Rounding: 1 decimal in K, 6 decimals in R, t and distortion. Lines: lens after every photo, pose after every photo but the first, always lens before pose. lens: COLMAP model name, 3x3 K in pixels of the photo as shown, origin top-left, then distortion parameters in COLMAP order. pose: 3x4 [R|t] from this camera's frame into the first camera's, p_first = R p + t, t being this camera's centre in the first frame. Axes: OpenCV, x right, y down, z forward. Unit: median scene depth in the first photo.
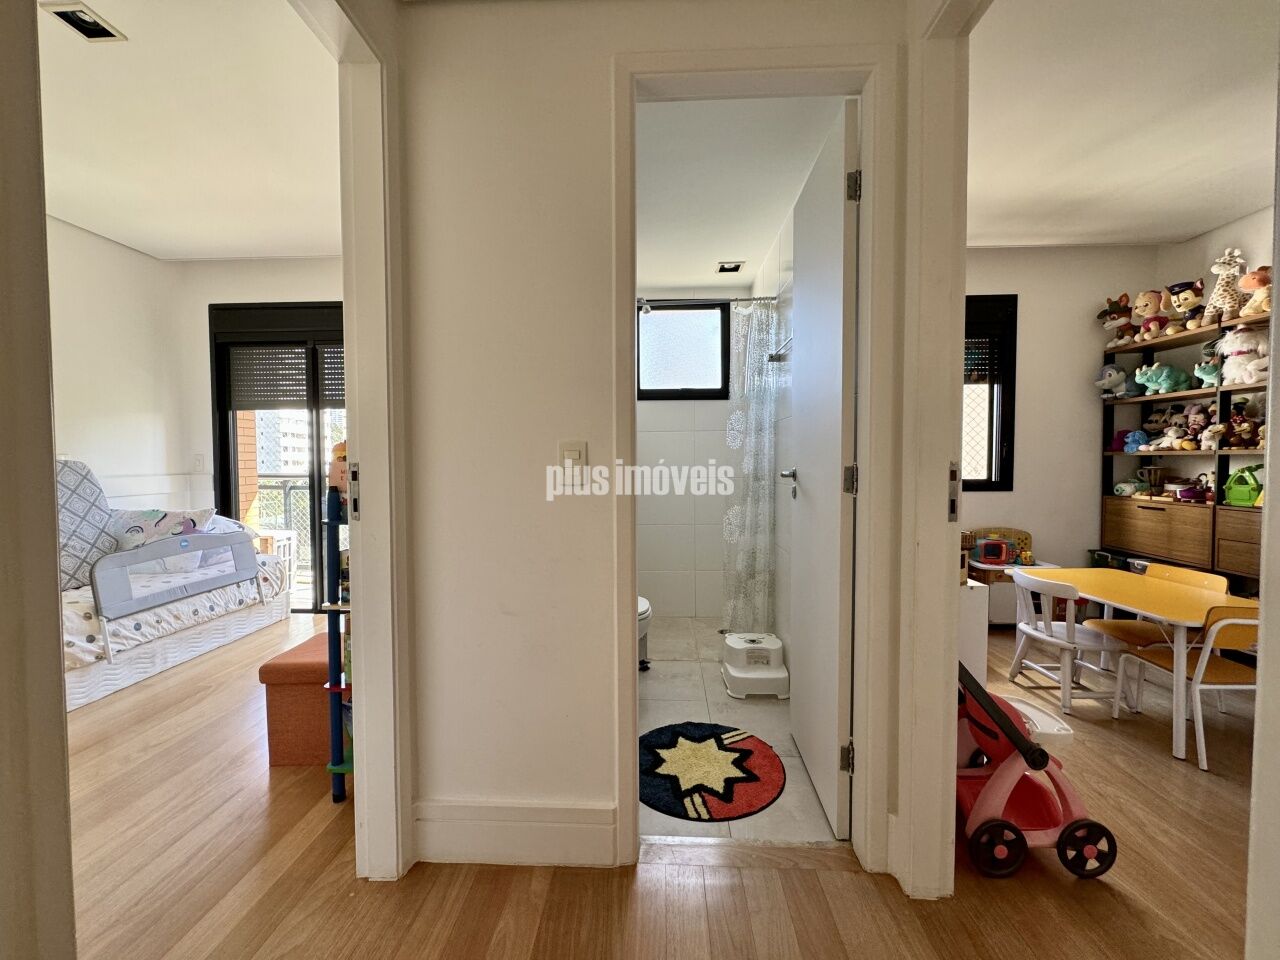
lens RADIAL K [[509.6, 0, 642.3], [0, 509.6, 478.9], [0, 0, 1]] dist [-0.000992, -0.000689]
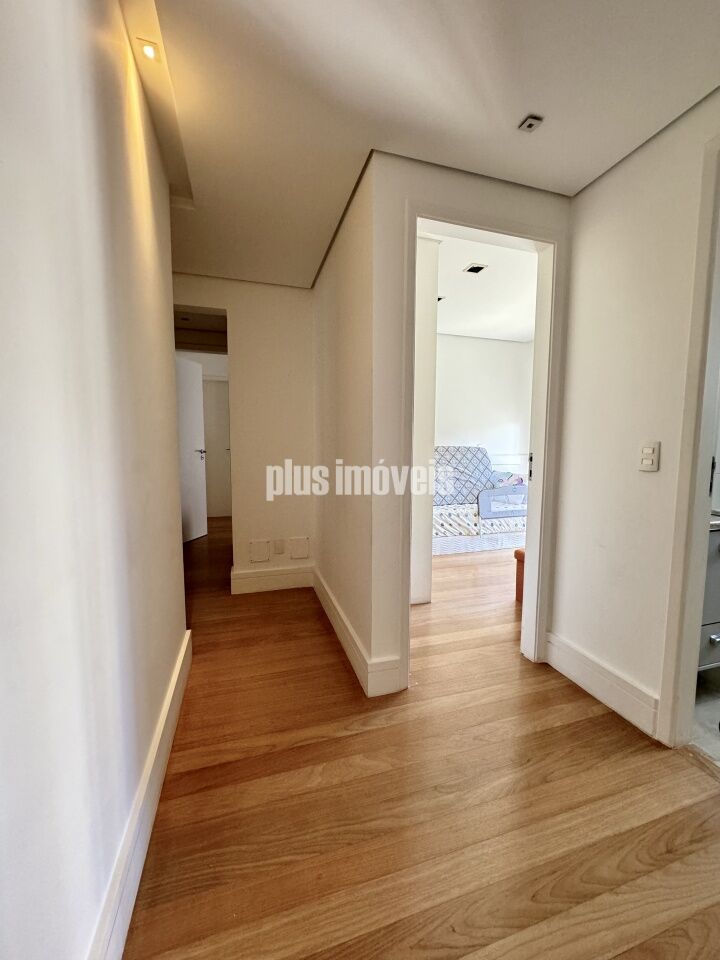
lens RADIAL K [[382.2, 0, 360.0], [0, 382.2, 480.6], [0, 0, 1]] dist [-0.000992, -0.000689]
pose [[0.332385, 0.090366, -0.938805, 0.639552], [-0.037718, 0.995877, 0.082505, -0.019961], [0.942389, 0.007986, 0.334423, -0.151004]]
